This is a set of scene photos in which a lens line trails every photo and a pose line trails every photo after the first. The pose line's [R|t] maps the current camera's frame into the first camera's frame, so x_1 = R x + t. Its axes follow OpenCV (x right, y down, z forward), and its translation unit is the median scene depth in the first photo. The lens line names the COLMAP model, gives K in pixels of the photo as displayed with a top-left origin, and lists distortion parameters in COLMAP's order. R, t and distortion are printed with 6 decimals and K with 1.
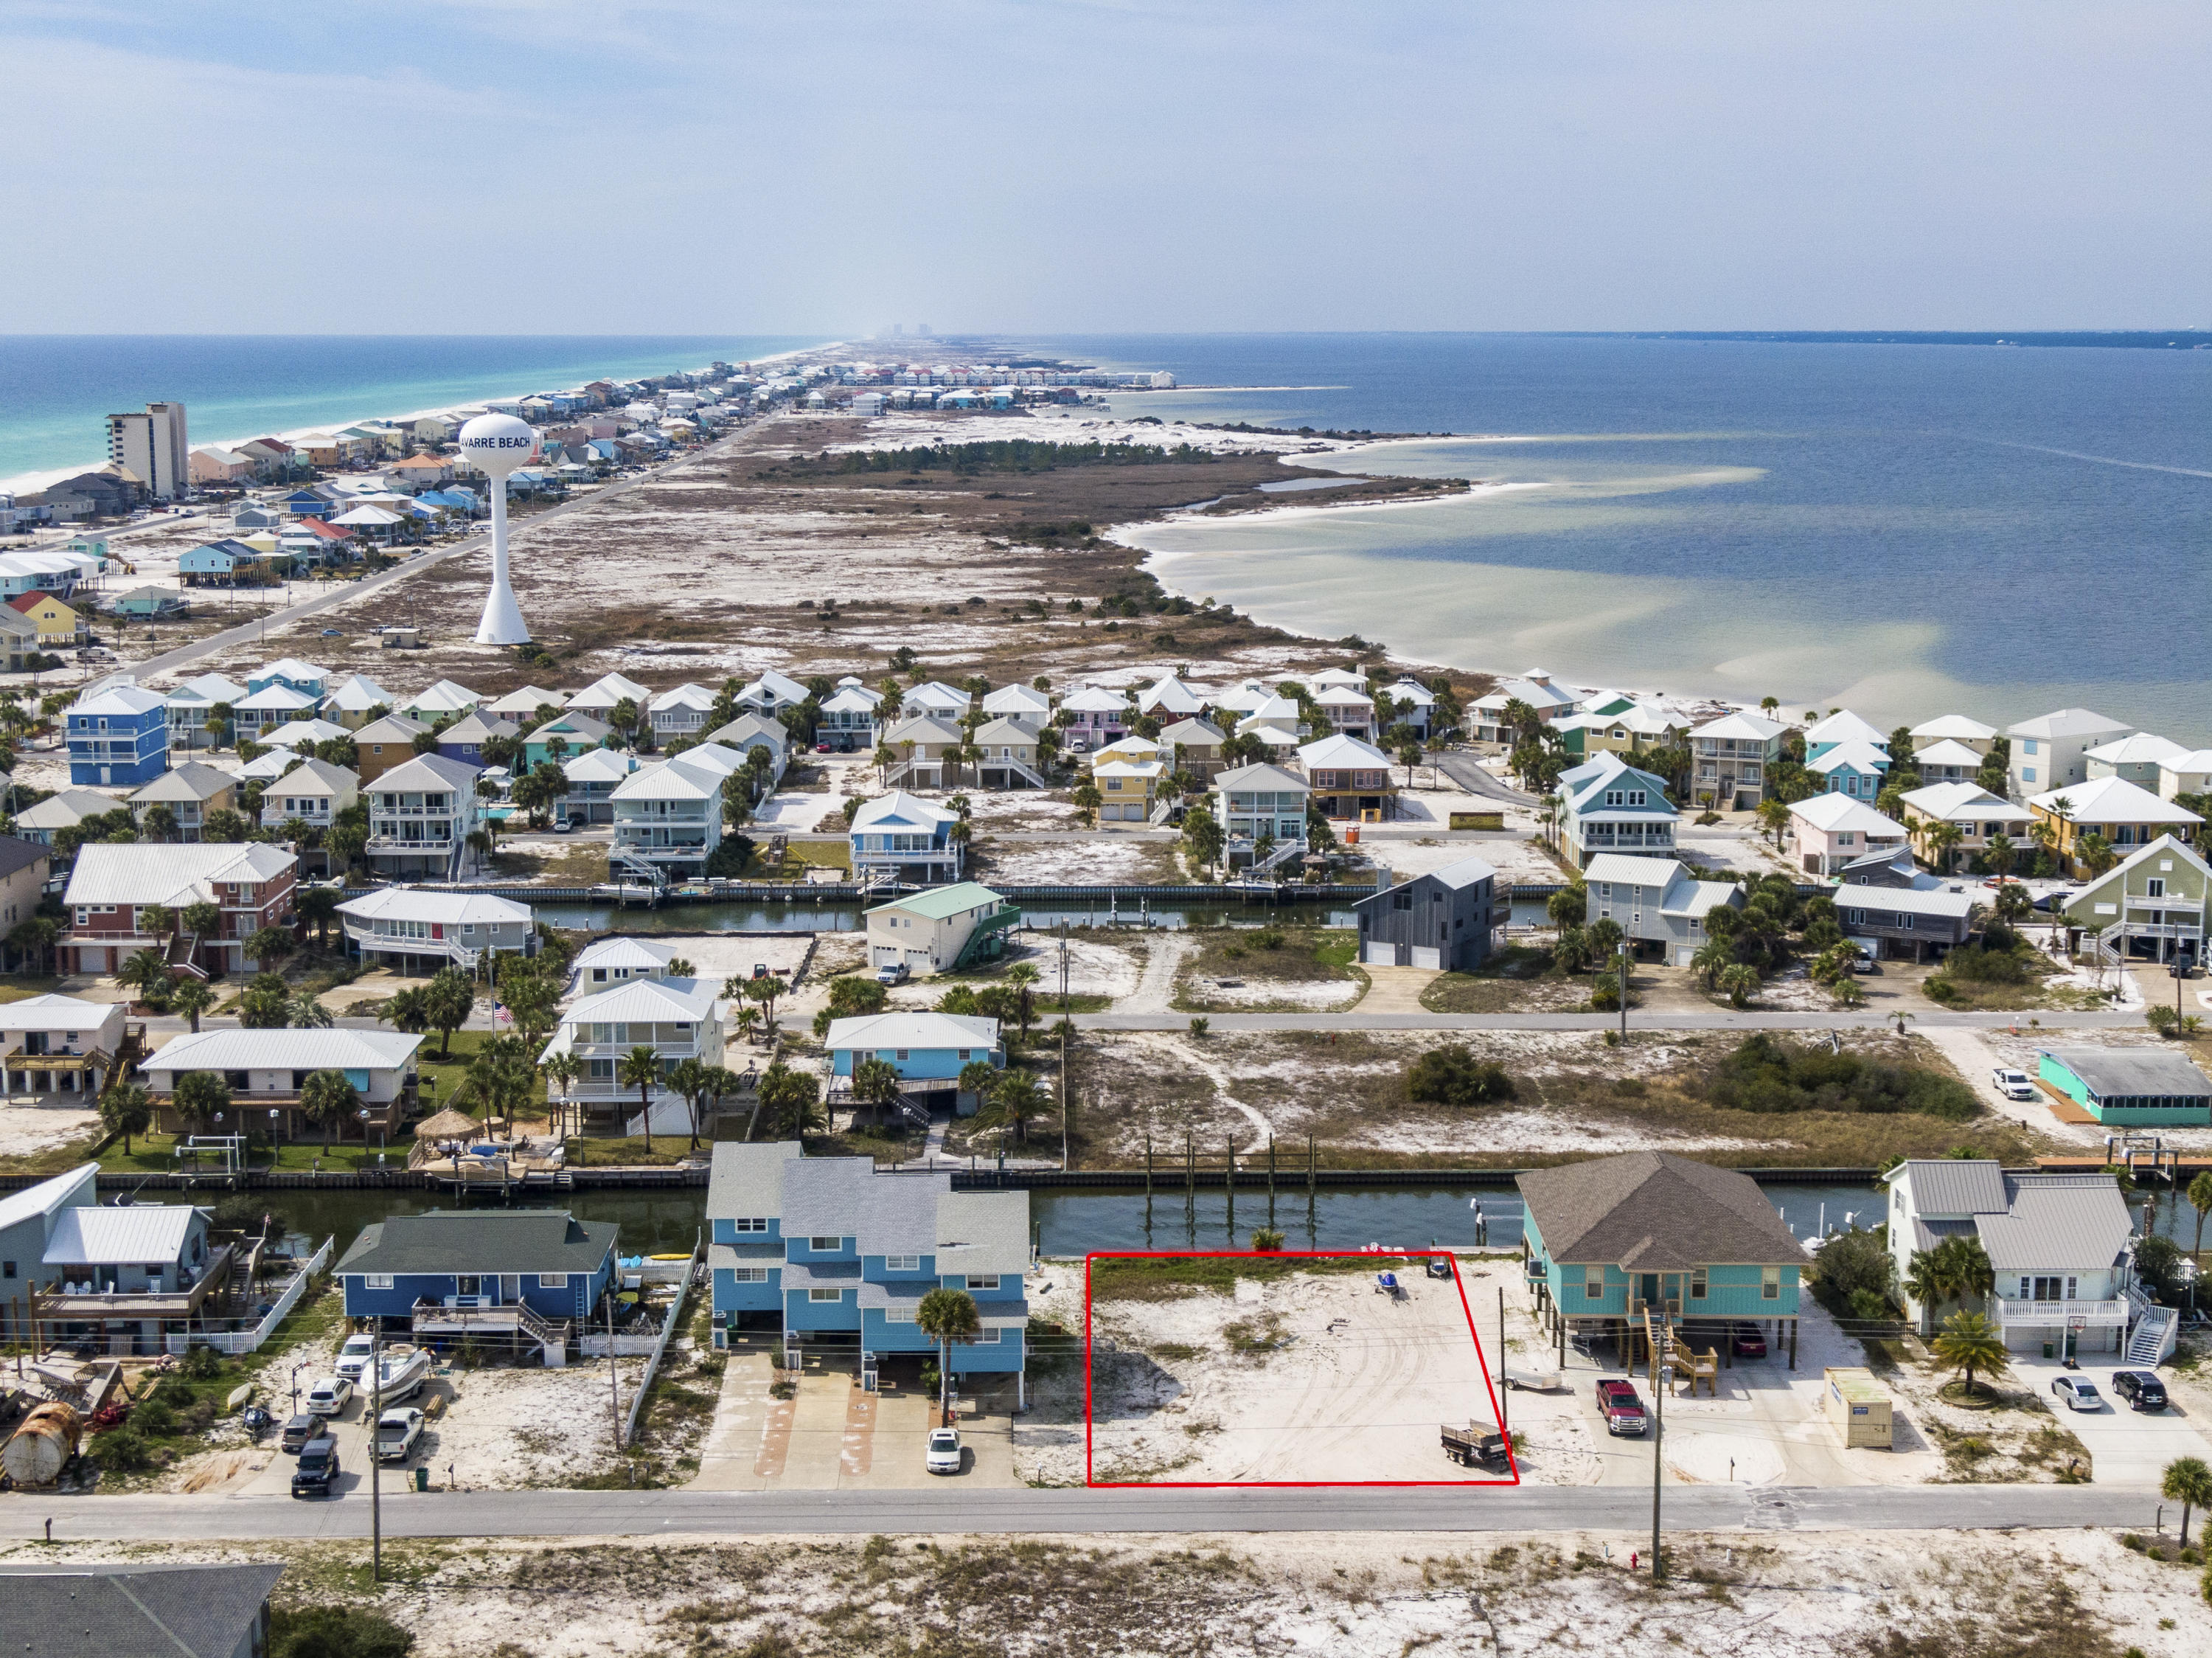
lens RADIAL K [[3134.6, 0, 1104.6], [0, 3134.6, 723.6], [0, 0, 1]] dist [0.066126, -0.240783]
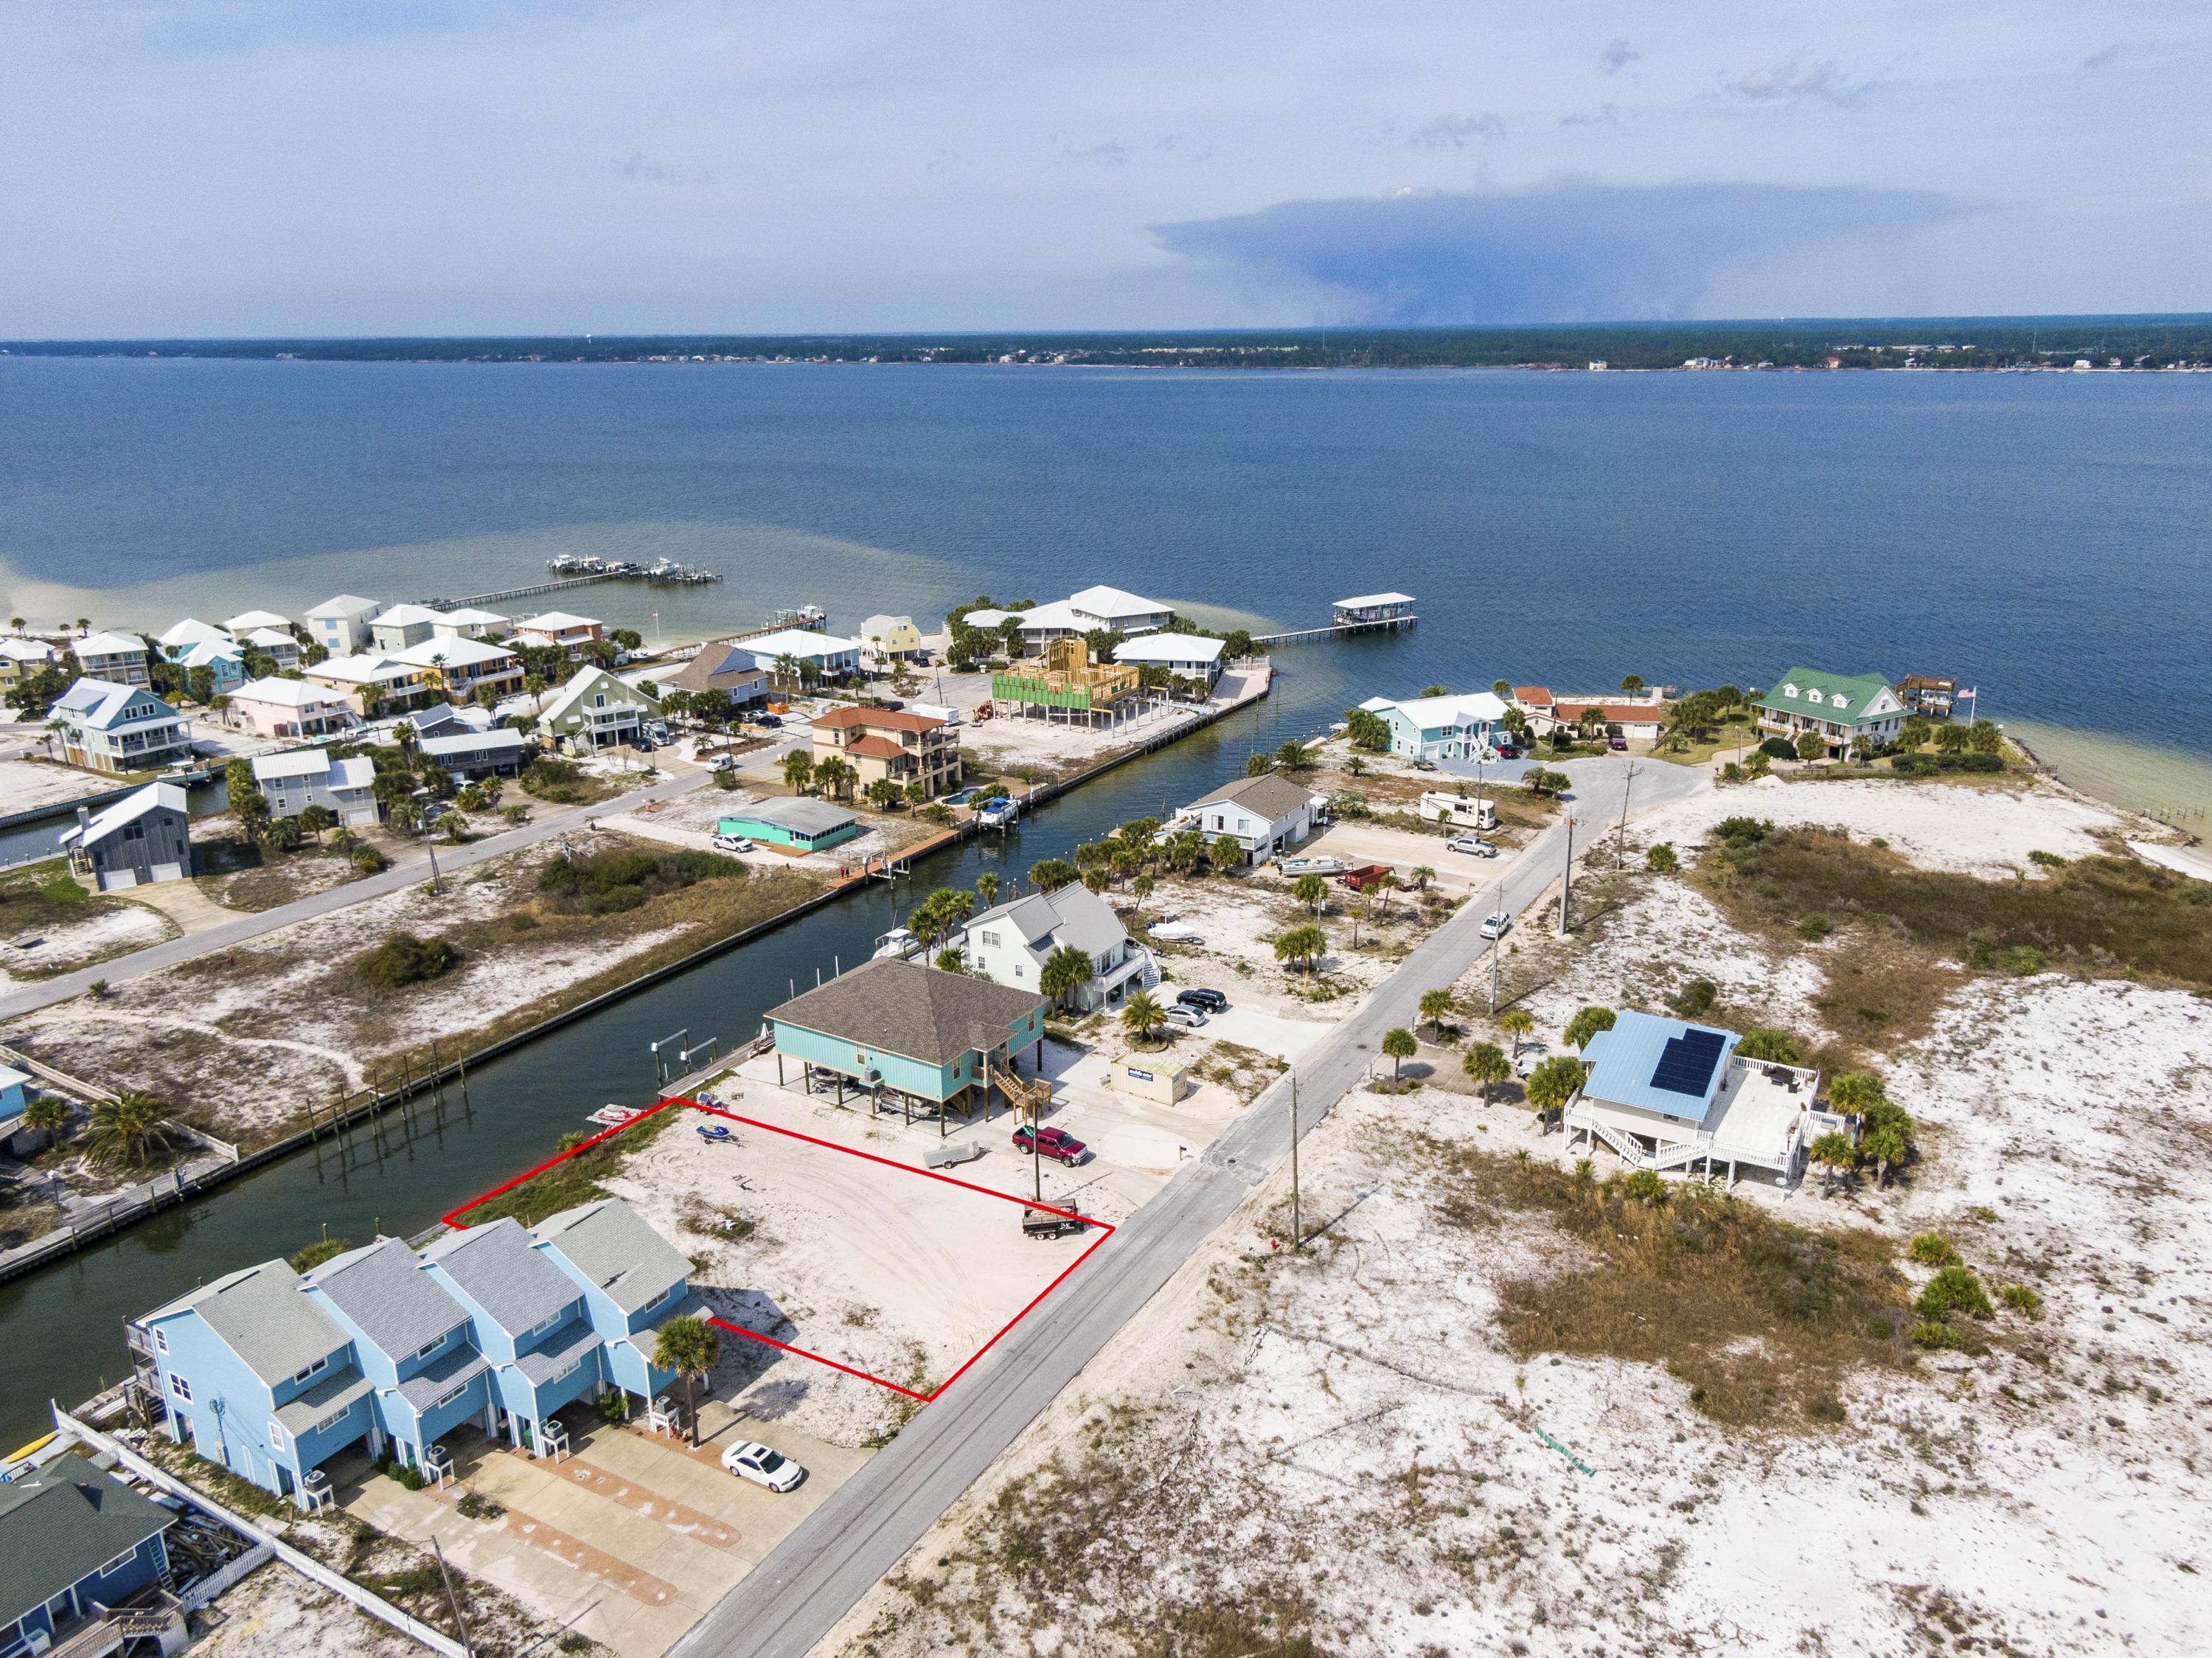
lens RADIAL K [[1576.2, 0, 1110.5], [0, 1576.2, 826.8], [0, 0, 1]] dist [0.072933, -0.121945]
pose [[0.522875, -0.259223, 0.812038, -0.207090], [0.115589, 0.965401, 0.233752, -0.045503], [-0.844536, -0.028361, 0.534748, 0.362812]]
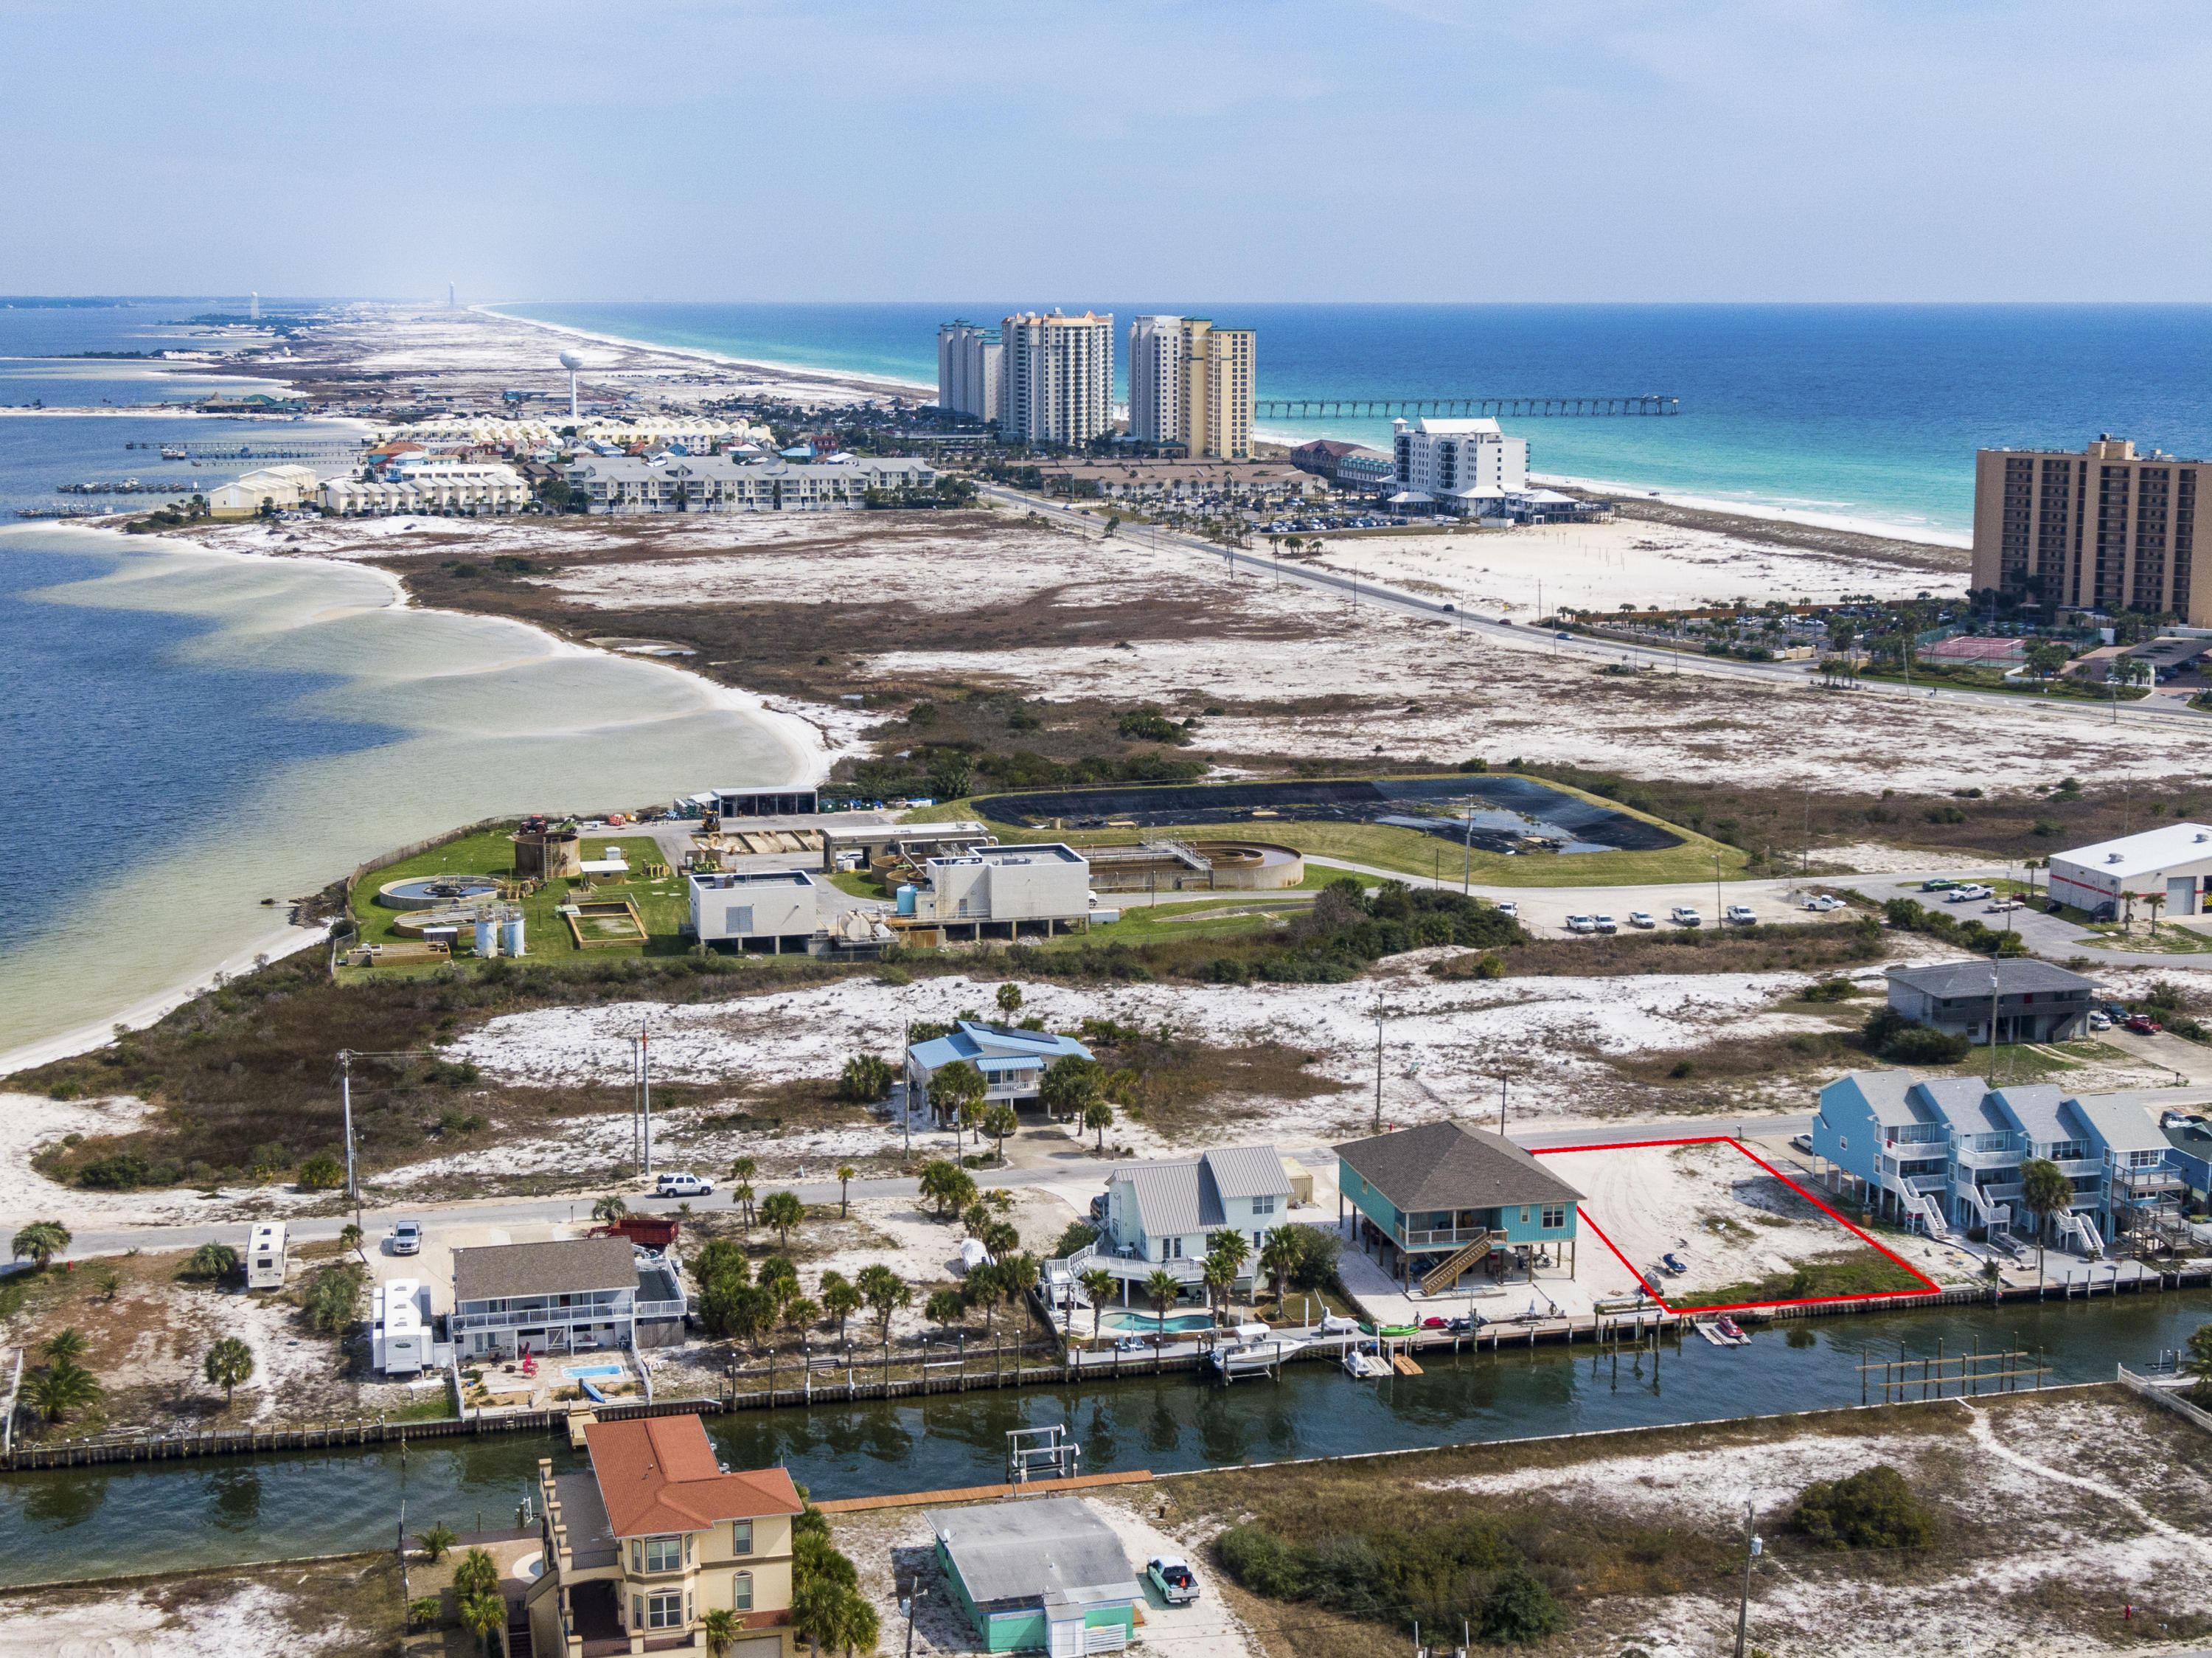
lens RADIAL K [[3157.3, 0, 1106.0], [0, 3157.3, 829.0], [0, 0, 1]] dist [0.027782, -0.006287]
pose [[-0.972256, 0.037694, -0.230861, 0.398536], [-0.030401, 0.958200, 0.284480, -0.226083], [0.231934, 0.283606, -0.930470, 1.394200]]
